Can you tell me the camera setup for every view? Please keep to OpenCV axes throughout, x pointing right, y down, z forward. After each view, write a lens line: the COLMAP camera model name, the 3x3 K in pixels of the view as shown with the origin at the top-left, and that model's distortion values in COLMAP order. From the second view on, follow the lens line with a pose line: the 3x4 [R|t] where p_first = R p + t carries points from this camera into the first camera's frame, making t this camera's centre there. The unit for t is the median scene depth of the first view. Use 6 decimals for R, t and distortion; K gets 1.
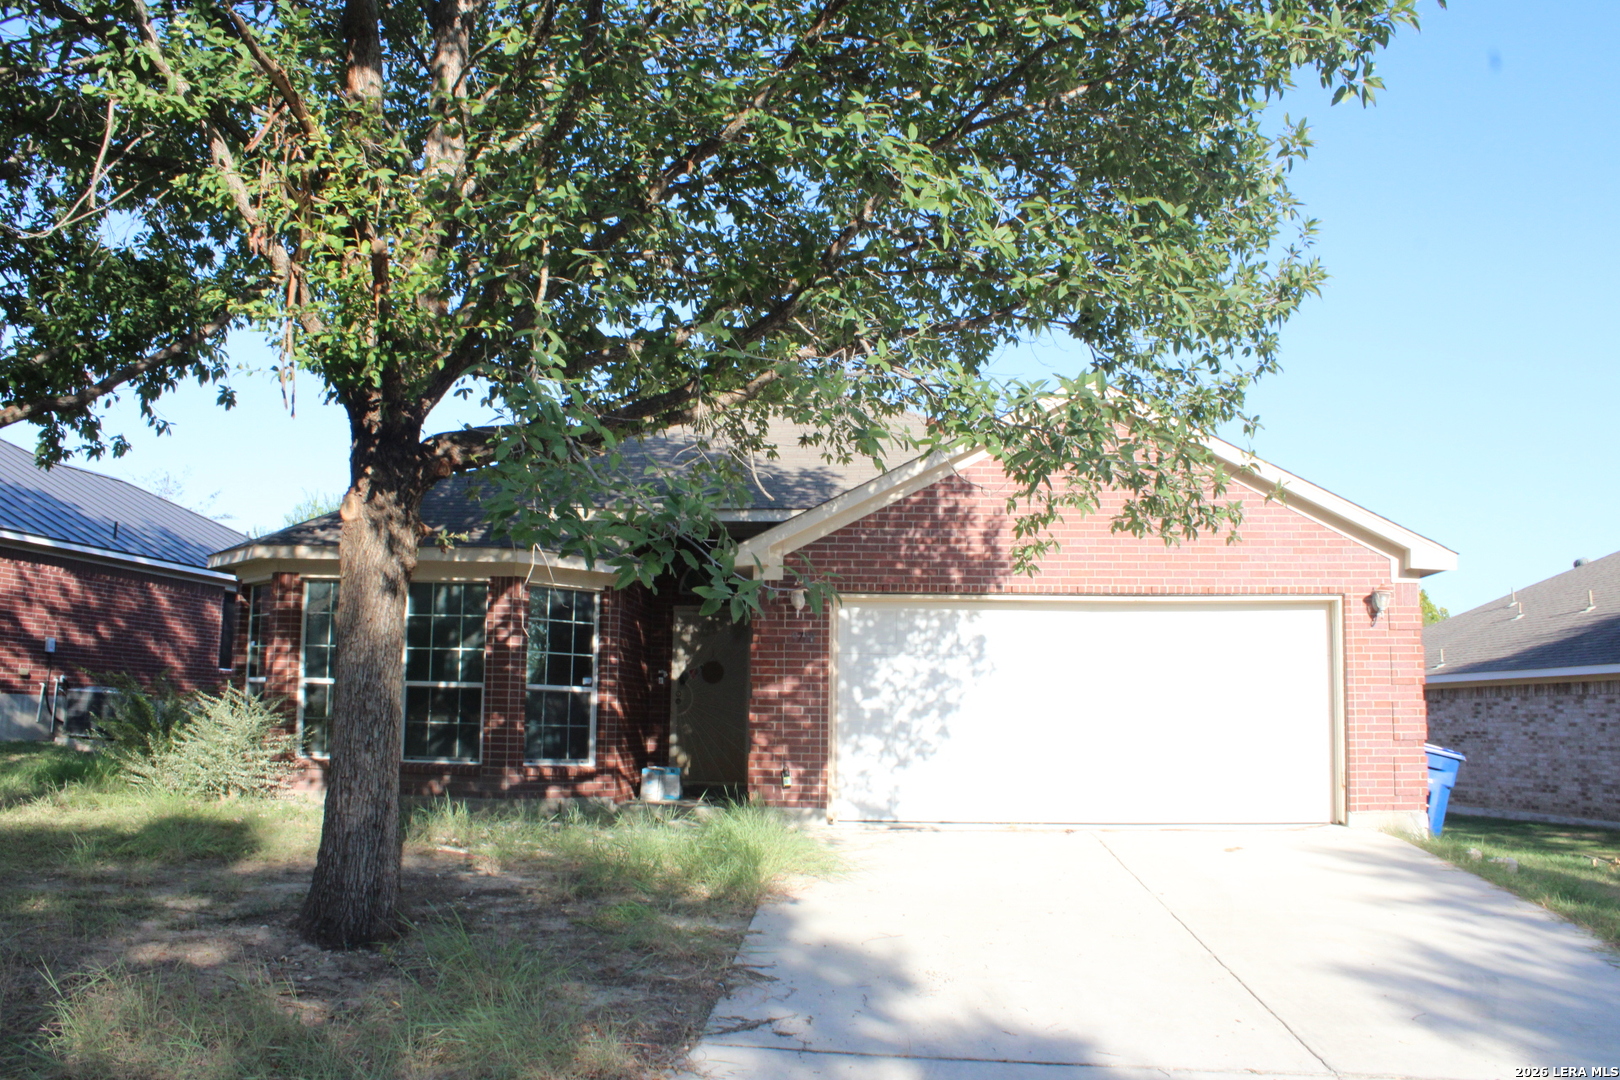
lens RADIAL K [[1362.6, 0, 803.5], [0, 1362.6, 540.7], [0, 0, 1]] dist [-0.157894, 0.163662]
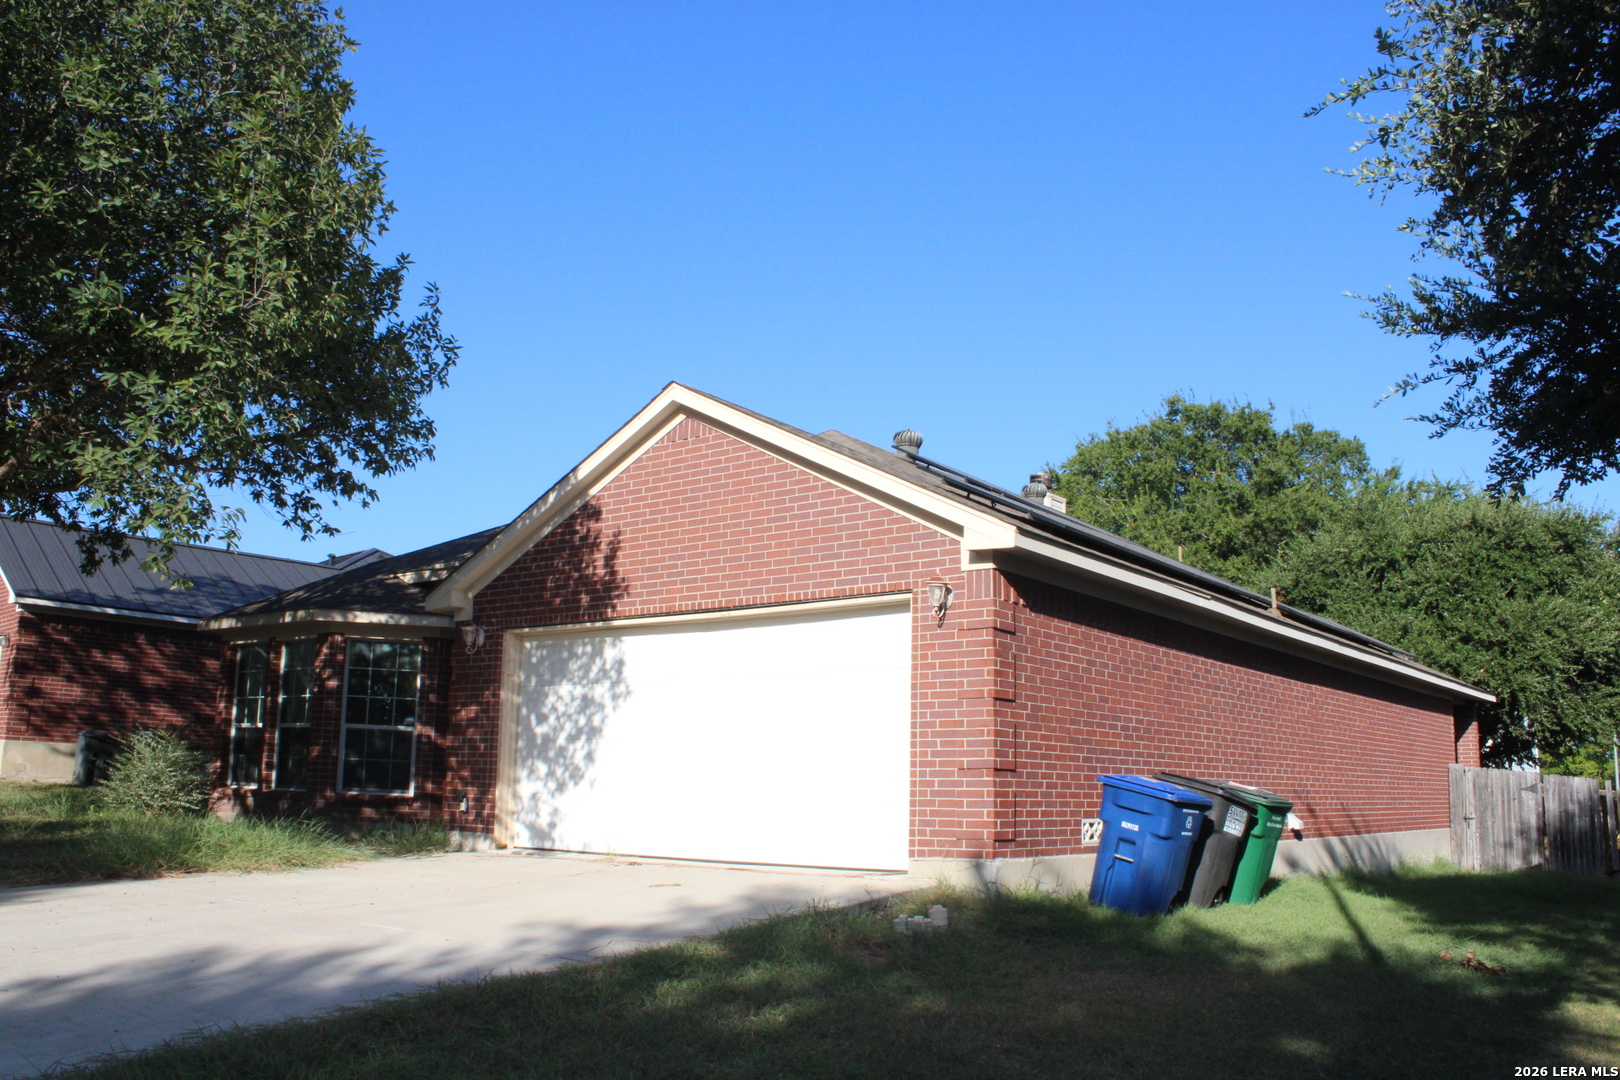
lens RADIAL K [[1362.6, 0, 803.5], [0, 1362.6, 540.7], [0, 0, 1]] dist [-0.157894, 0.163662]
pose [[0.802147, -0.098463, -0.588953, 0.837362], [0.068265, 0.994966, -0.073365, 0.065586], [0.593211, 0.018645, 0.804831, 0.281179]]
